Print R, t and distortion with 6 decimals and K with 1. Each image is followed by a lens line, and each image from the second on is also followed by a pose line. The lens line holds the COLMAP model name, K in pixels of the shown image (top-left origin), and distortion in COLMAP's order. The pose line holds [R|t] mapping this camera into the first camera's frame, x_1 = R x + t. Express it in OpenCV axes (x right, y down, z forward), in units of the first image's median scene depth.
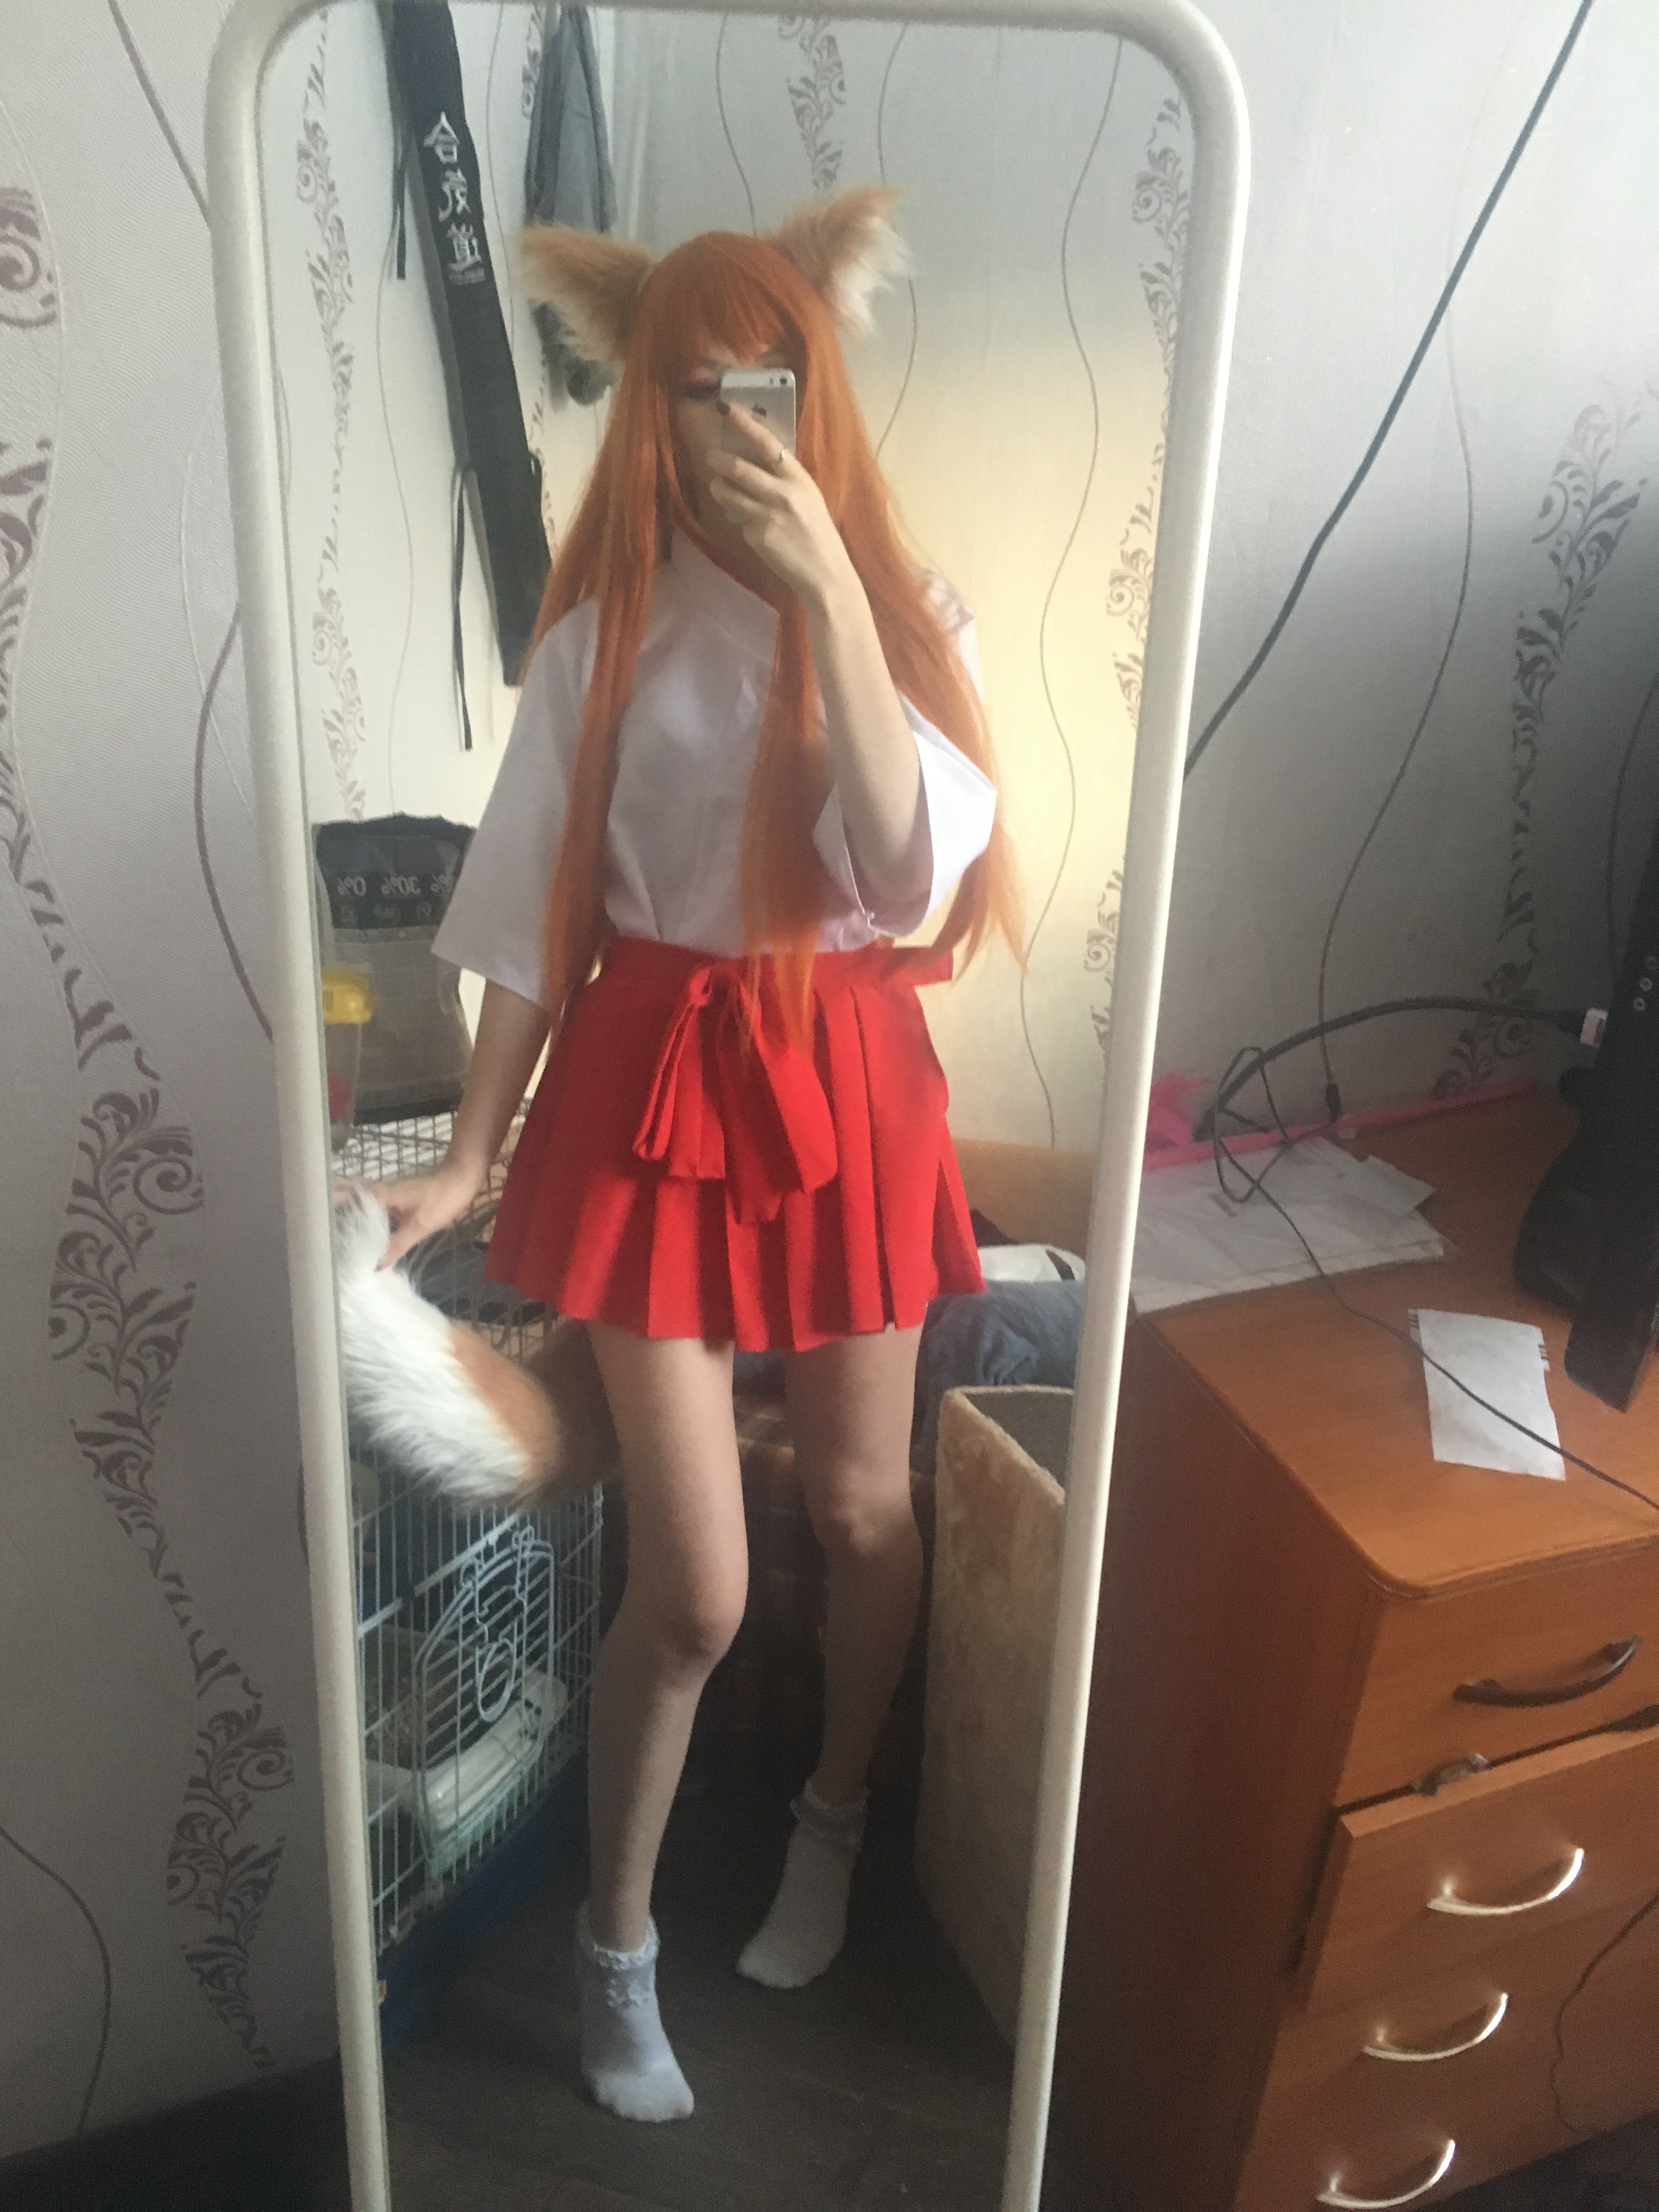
lens RADIAL K [[1870.3, 0, 824.7], [0, 1870.3, 1110.8], [0, 0, 1]] dist [0.087409, -0.116333]
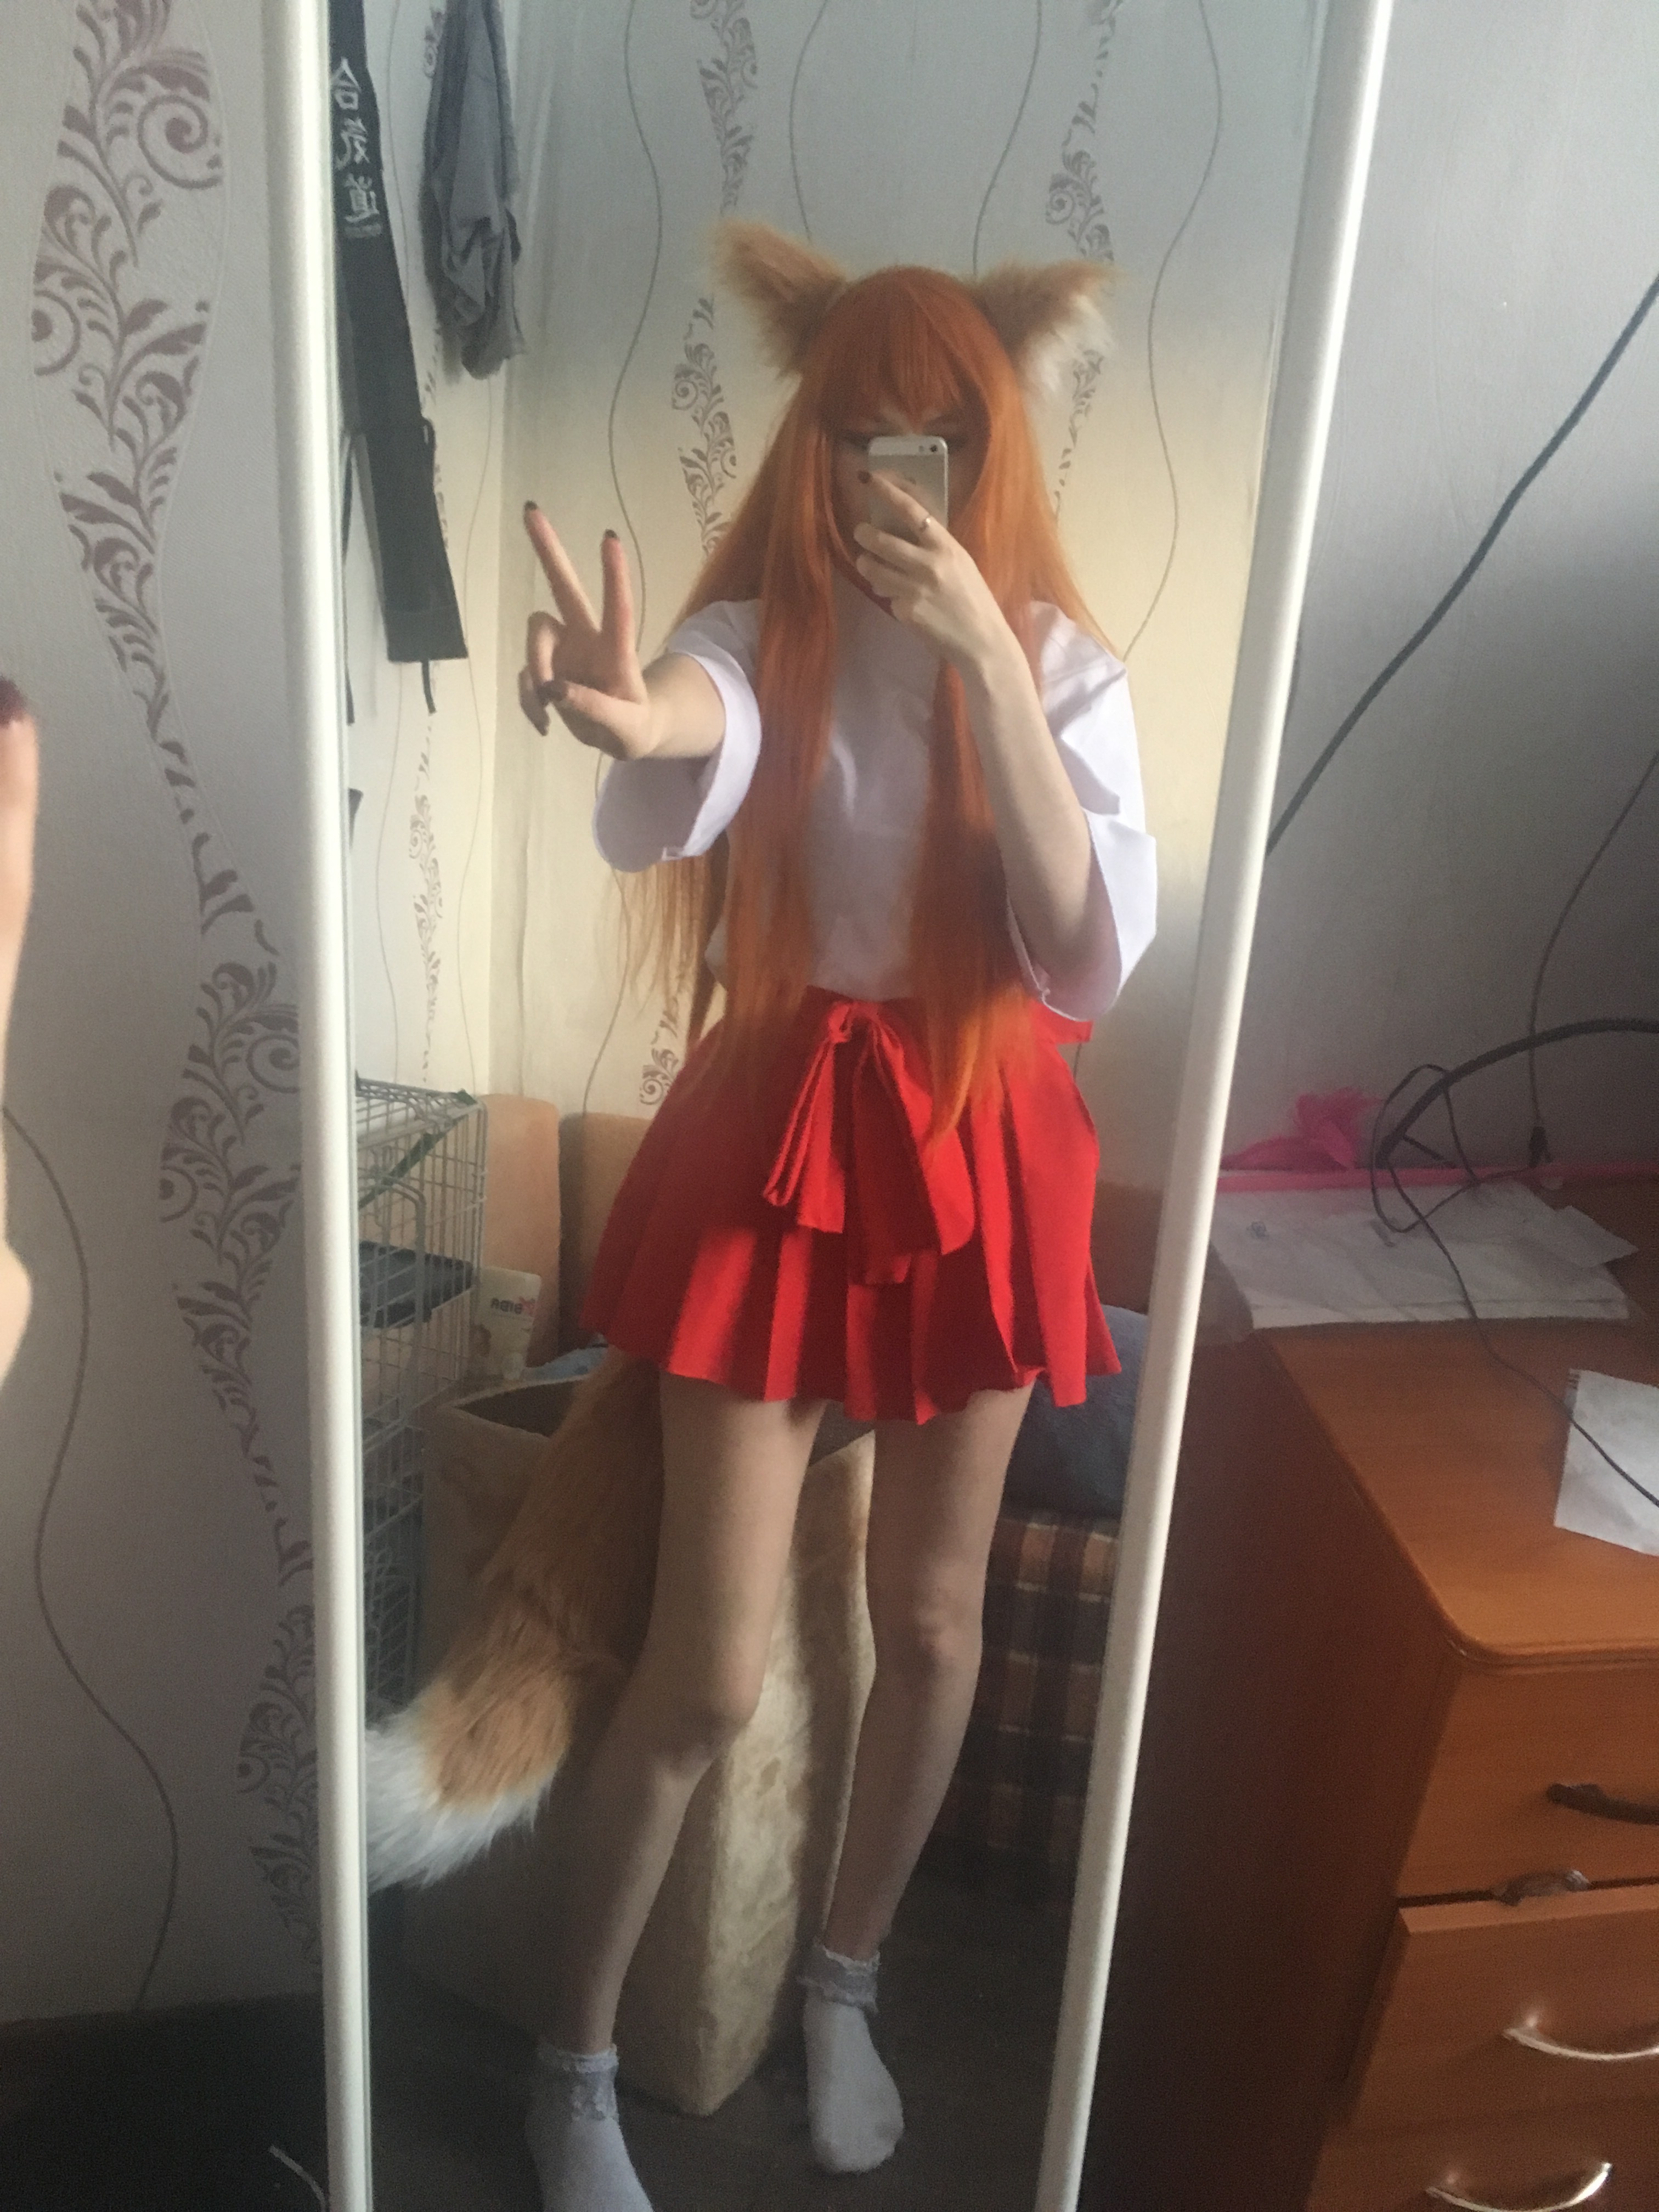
lens RADIAL K [[1873.2, 0, 822.2], [0, 1873.2, 1111.6], [0, 0, 1]] dist [0.094012, -0.129502]
pose [[0.976011, 0.114774, -0.185010, 0.114168], [-0.121199, 0.992344, -0.023763, 0.047984], [0.180866, 0.045616, 0.982449, 0.047686]]
